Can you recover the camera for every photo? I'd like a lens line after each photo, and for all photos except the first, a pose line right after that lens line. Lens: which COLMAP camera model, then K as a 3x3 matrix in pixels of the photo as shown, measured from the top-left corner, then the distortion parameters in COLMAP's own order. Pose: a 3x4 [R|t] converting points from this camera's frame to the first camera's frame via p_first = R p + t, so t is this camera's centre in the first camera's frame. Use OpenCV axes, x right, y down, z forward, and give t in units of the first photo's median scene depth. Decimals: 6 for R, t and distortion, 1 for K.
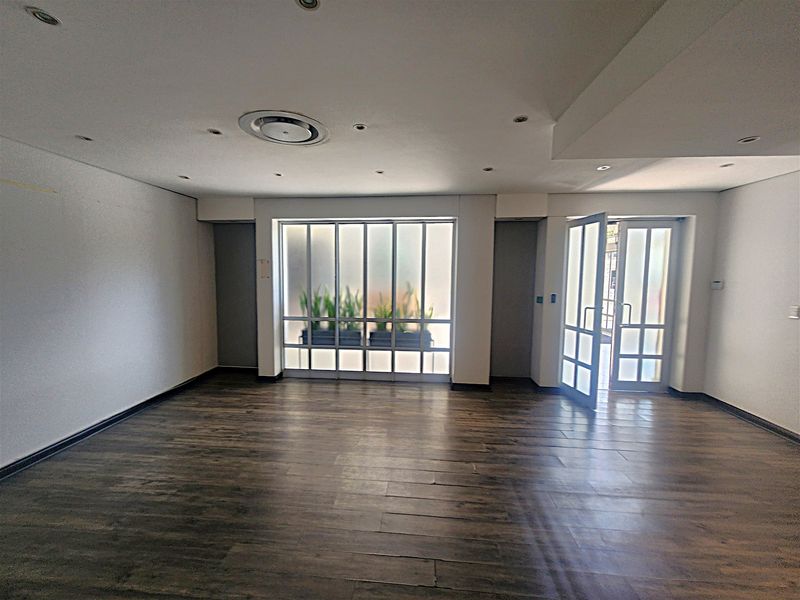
lens RADIAL K [[326.9, 0, 398.5], [0, 326.9, 300.1], [0, 0, 1]] dist [0.000177, -0.000105]
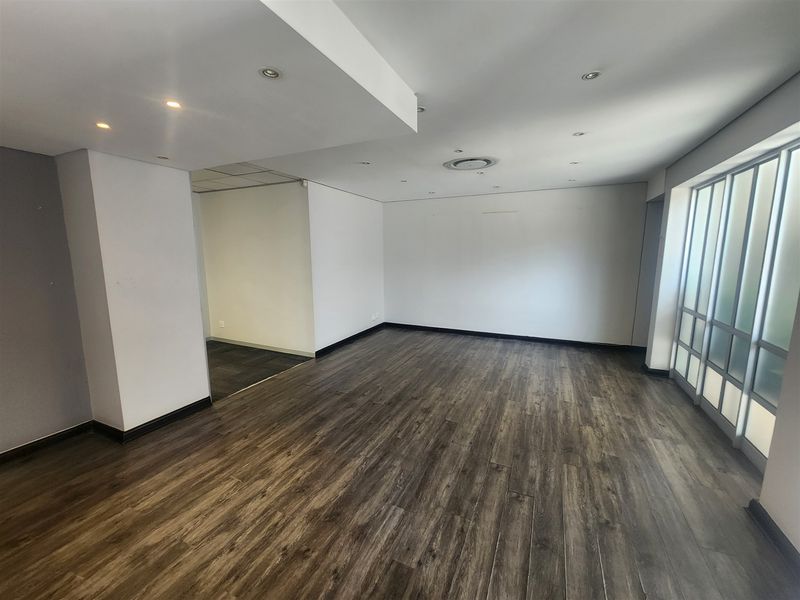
lens RADIAL K [[326.9, 0, 398.5], [0, 326.9, 300.1], [0, 0, 1]] dist [0.000177, -0.000105]
pose [[-0.338955, 0.128704, -0.931957, 0.859907], [-0.081854, 0.982808, 0.165497, -0.057624], [0.937235, 0.132380, -0.322593, 0.783551]]
